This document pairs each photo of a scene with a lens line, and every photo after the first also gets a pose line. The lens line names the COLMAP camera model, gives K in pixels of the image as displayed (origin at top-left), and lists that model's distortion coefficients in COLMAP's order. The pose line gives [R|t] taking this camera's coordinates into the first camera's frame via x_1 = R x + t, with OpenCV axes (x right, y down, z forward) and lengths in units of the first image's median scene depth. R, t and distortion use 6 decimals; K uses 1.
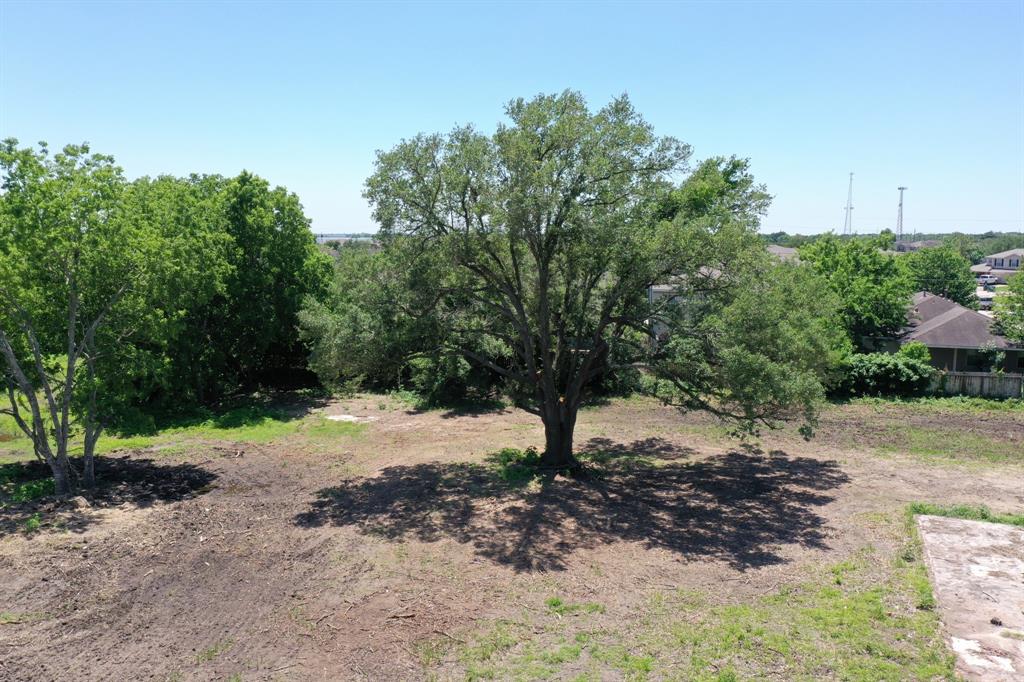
lens RADIAL K [[814.6, 0, 514.7], [0, 814.6, 340.1], [0, 0, 1]] dist [0.005026, 0.005644]
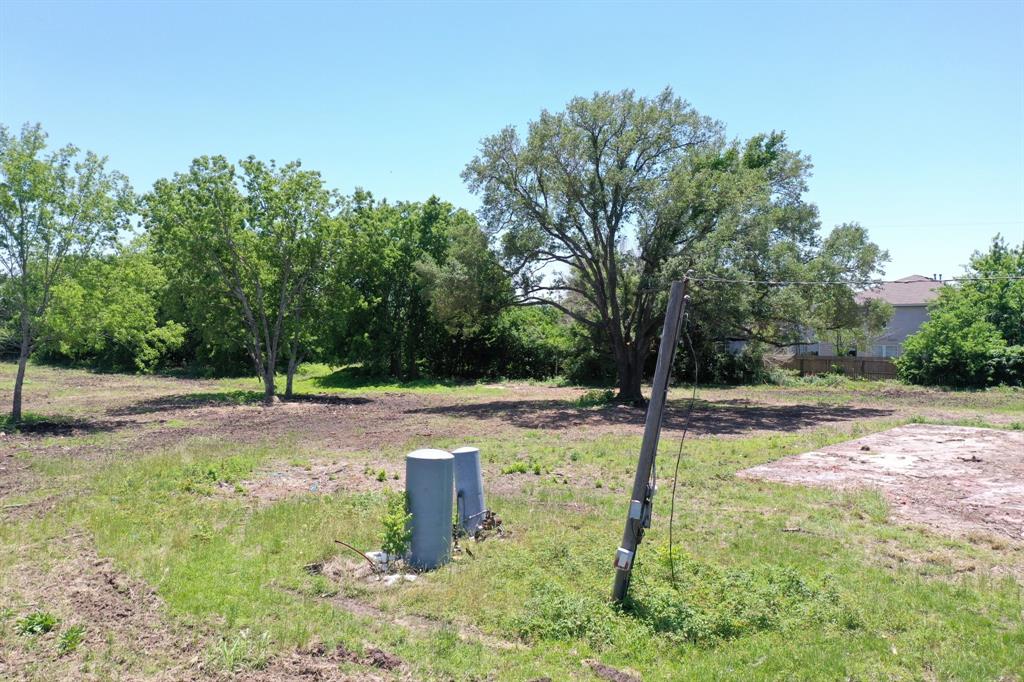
lens RADIAL K [[814.6, 0, 514.7], [0, 814.6, 340.1], [0, 0, 1]] dist [0.005026, 0.005644]
pose [[0.935537, -0.001924, -0.353224, 0.230125], [-0.039002, 0.993308, -0.108711, 0.145941], [0.351069, 0.115479, 0.929201, -0.122500]]
